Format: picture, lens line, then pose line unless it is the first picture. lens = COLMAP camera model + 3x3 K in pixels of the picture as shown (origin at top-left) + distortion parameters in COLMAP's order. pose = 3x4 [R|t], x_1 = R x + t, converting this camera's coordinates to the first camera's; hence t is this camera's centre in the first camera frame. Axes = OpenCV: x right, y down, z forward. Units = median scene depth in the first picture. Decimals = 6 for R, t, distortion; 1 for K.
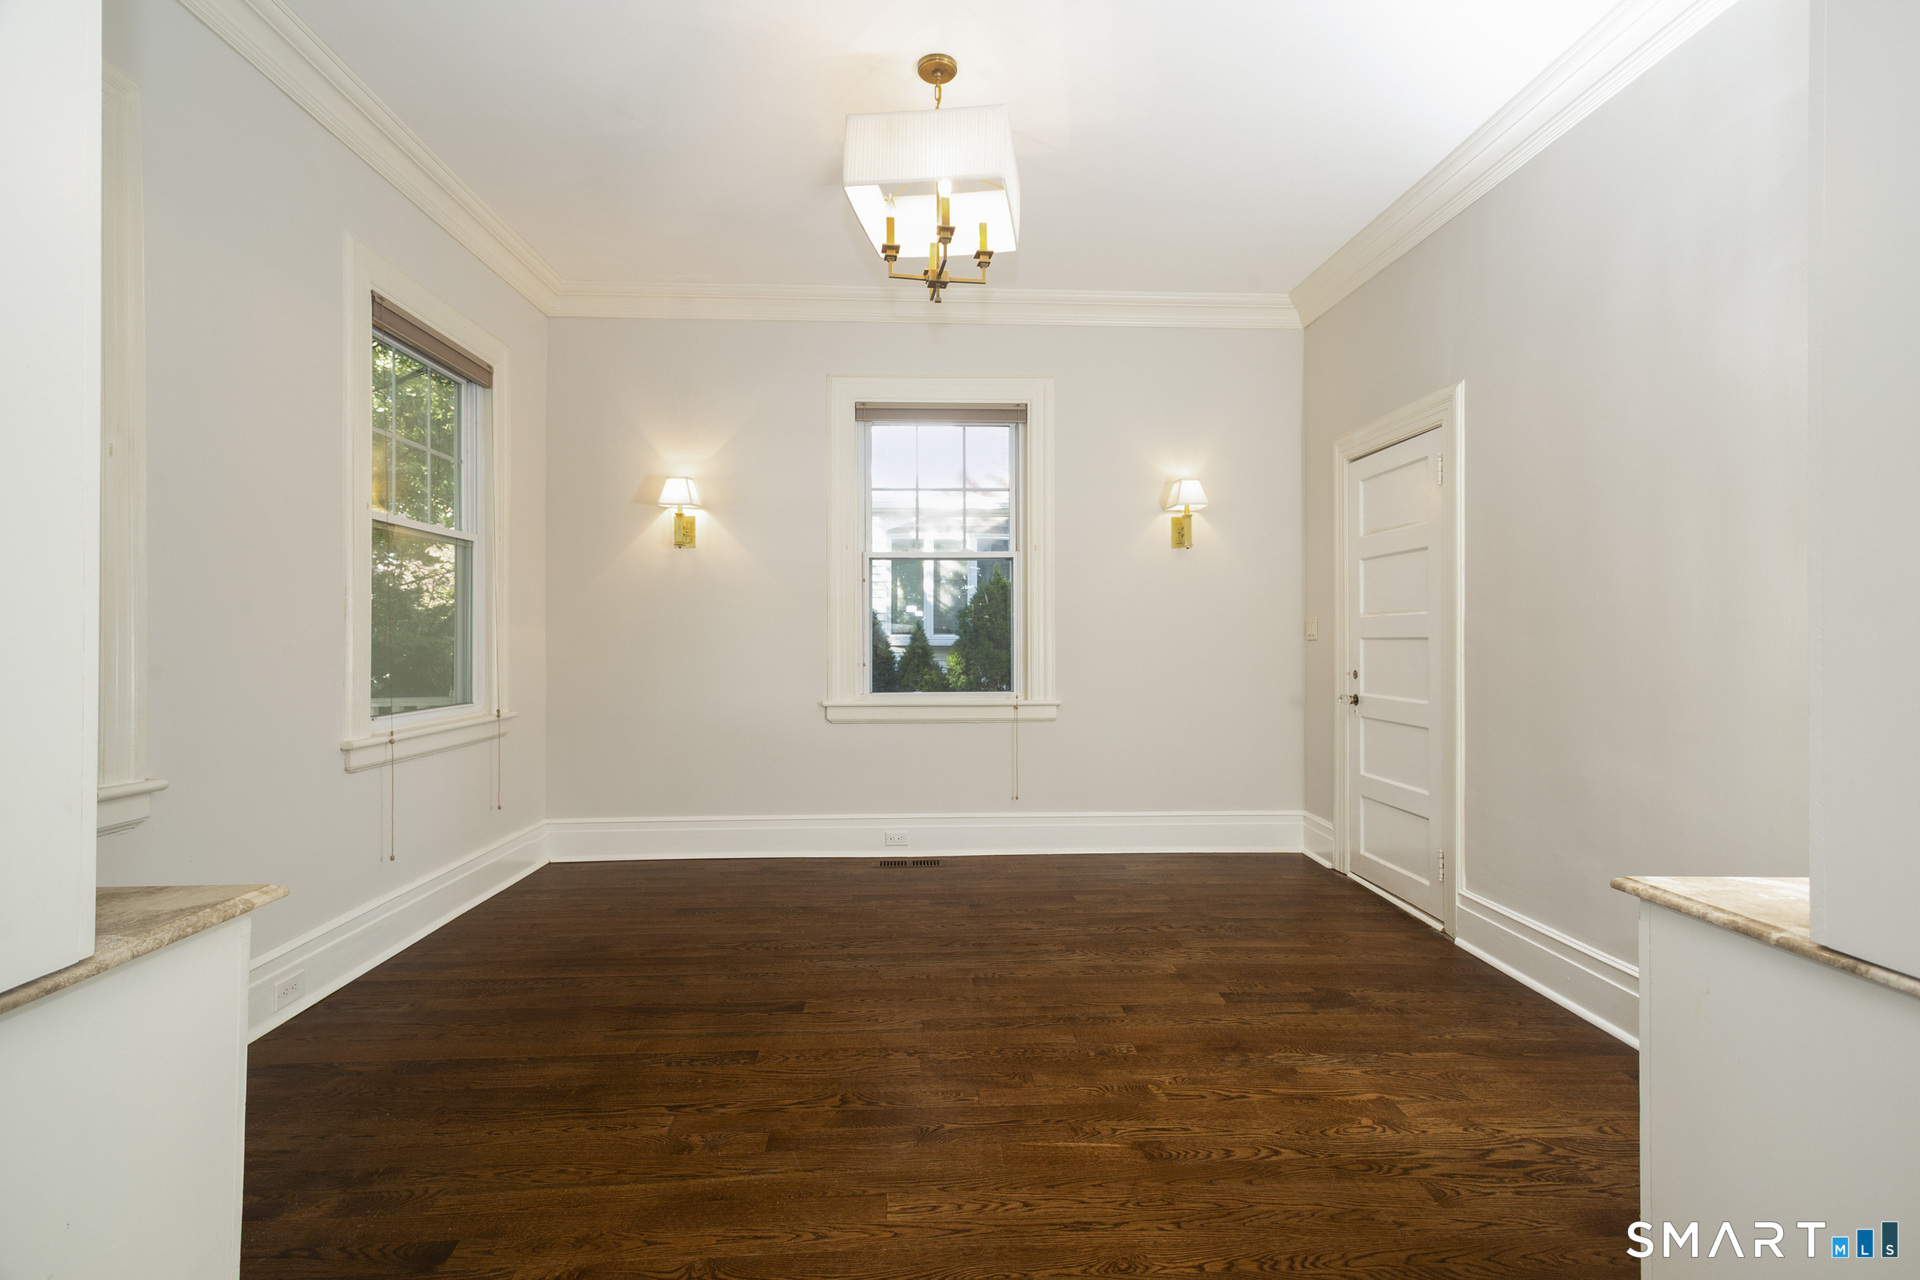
lens RADIAL K [[906.6, 0, 949.0], [0, 906.6, 637.6], [0, 0, 1]] dist [0.004121, 0.001586]
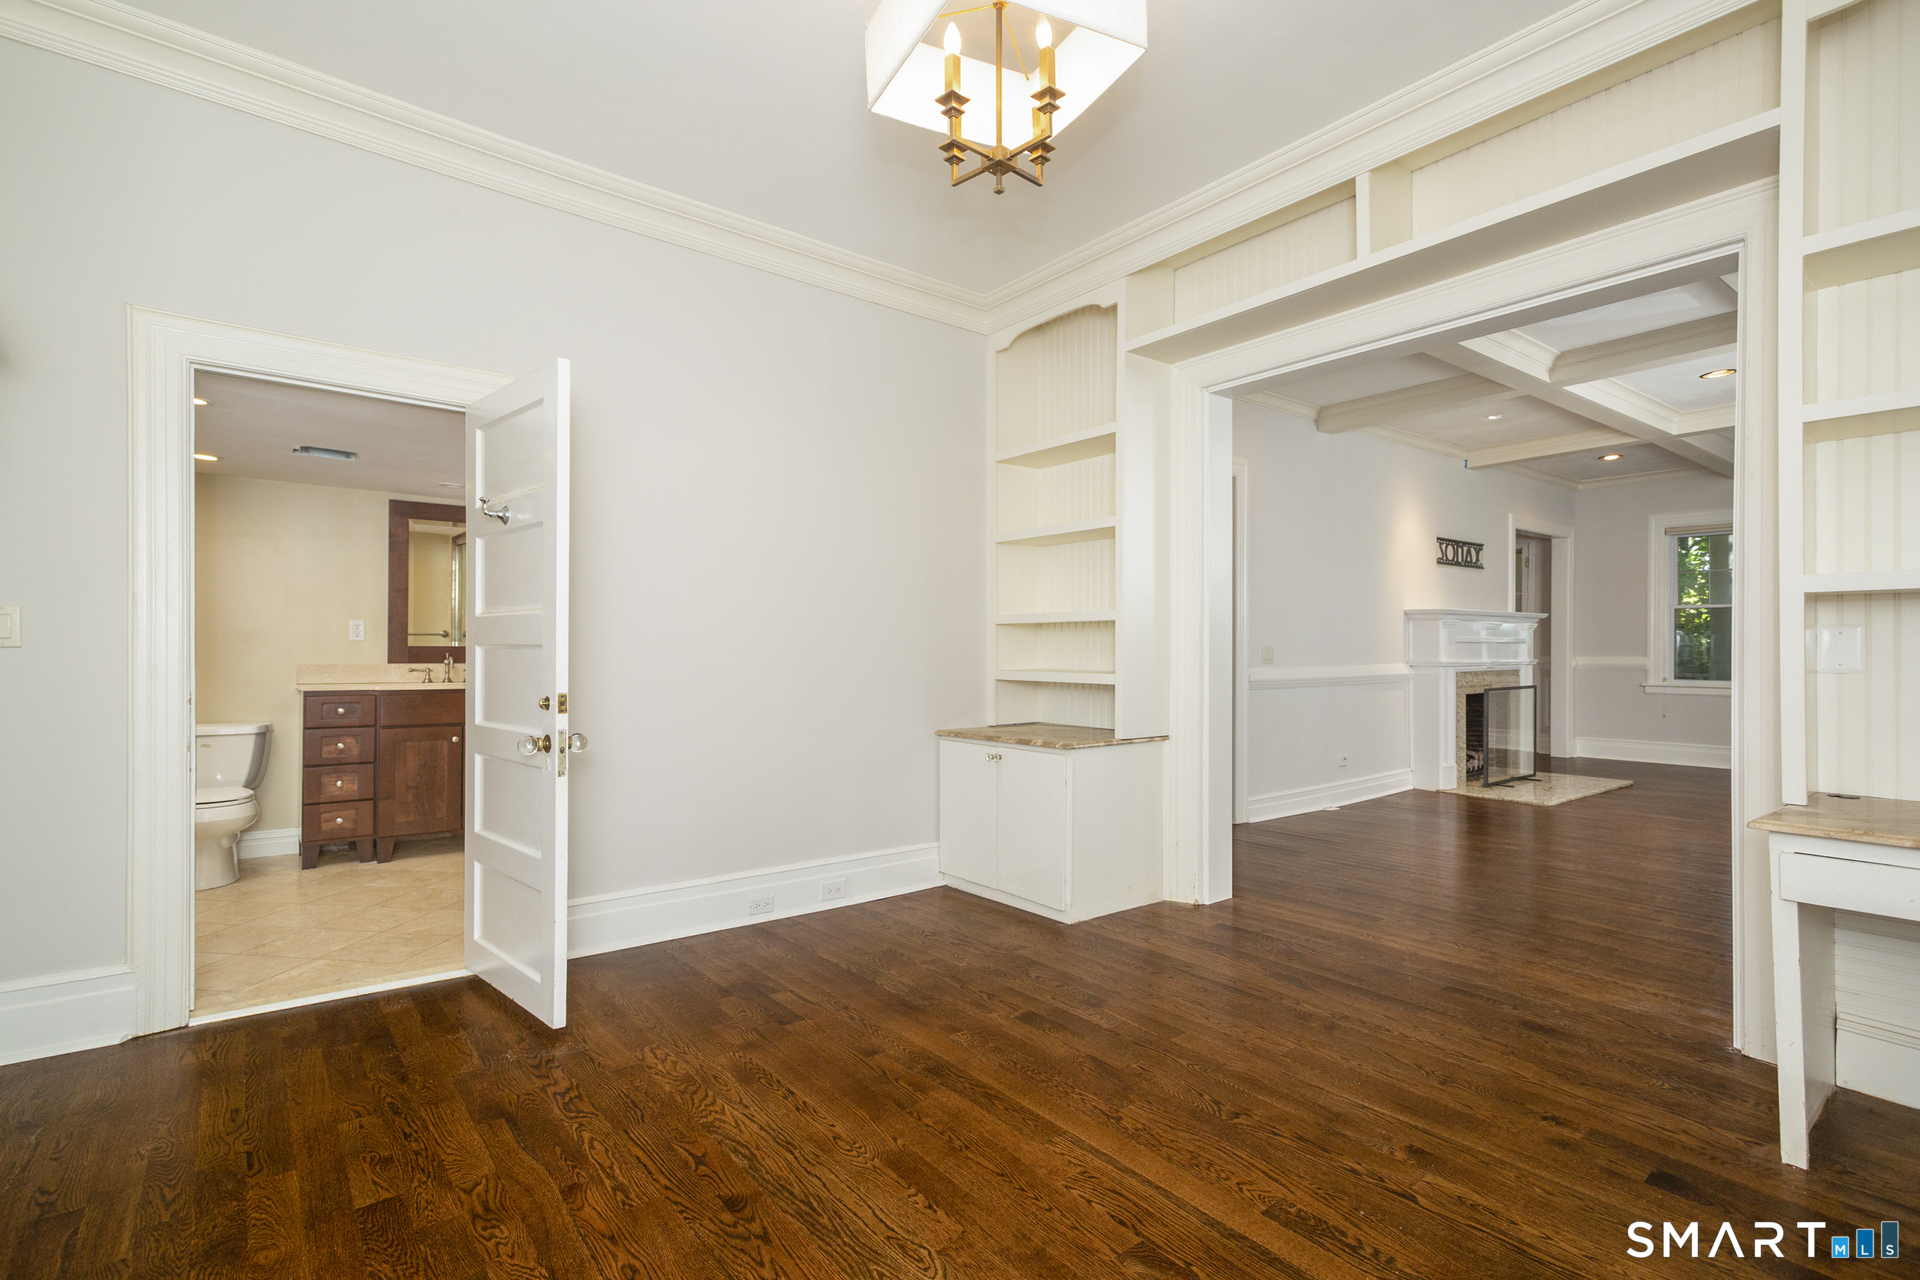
lens RADIAL K [[906.6, 0, 952.9], [0, 906.6, 648.8], [0, 0, 1]] dist [0.004121, 0.001586]
pose [[-0.587191, 0.001377, 0.809447, -0.678630], [-0.002844, 0.999989, -0.003765, 0.005191], [-0.809443, -0.004513, -0.587181, 1.687694]]
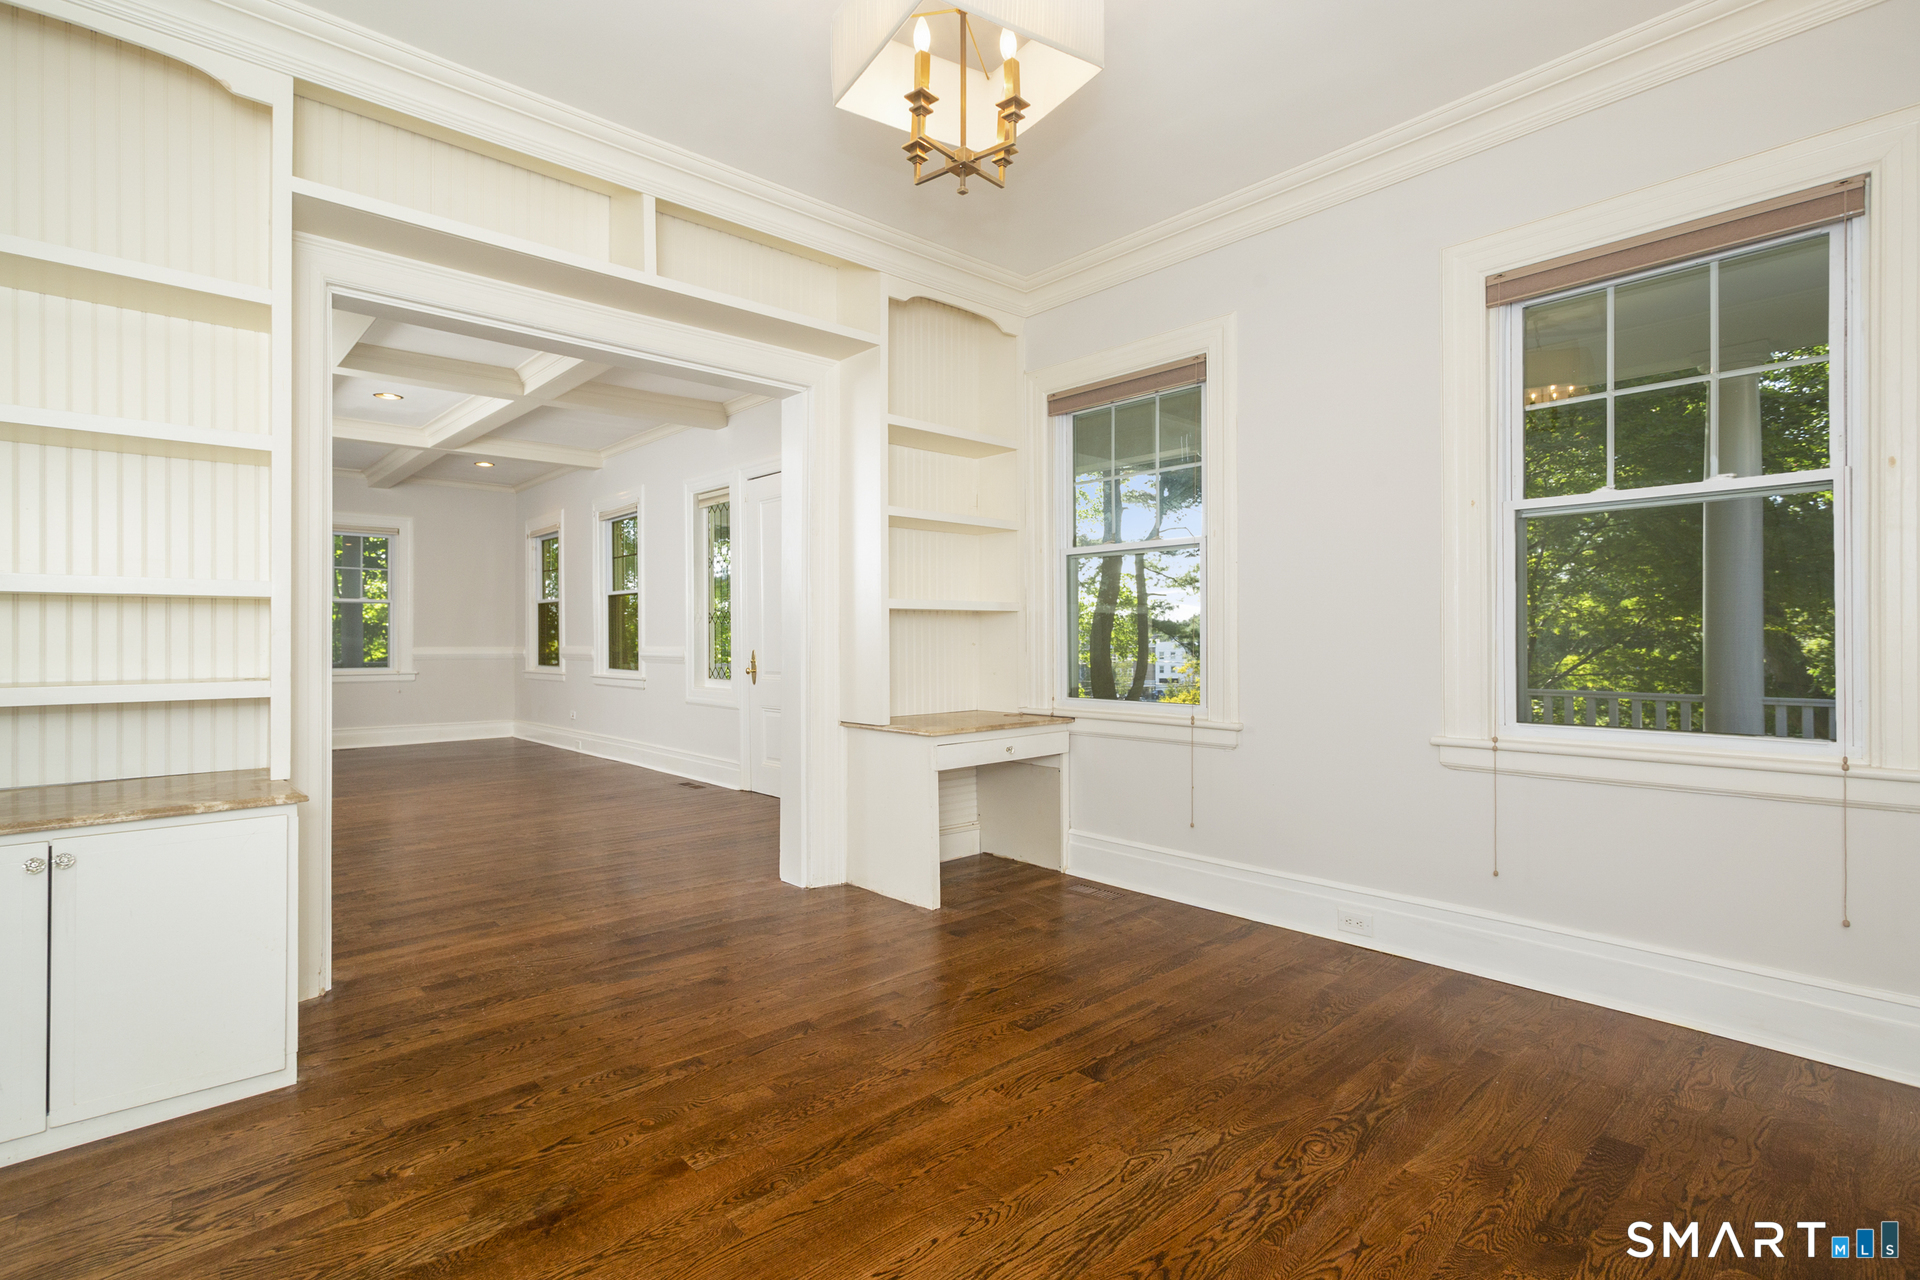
lens RADIAL K [[906.6, 0, 955.2], [0, 906.6, 639.6], [0, 0, 1]] dist [0.004121, 0.001586]
pose [[-0.761904, 0.002518, -0.647685, 0.554264], [0.005142, 0.999984, -0.002161, 0.002768], [0.647670, -0.004977, -0.761905, 1.810185]]
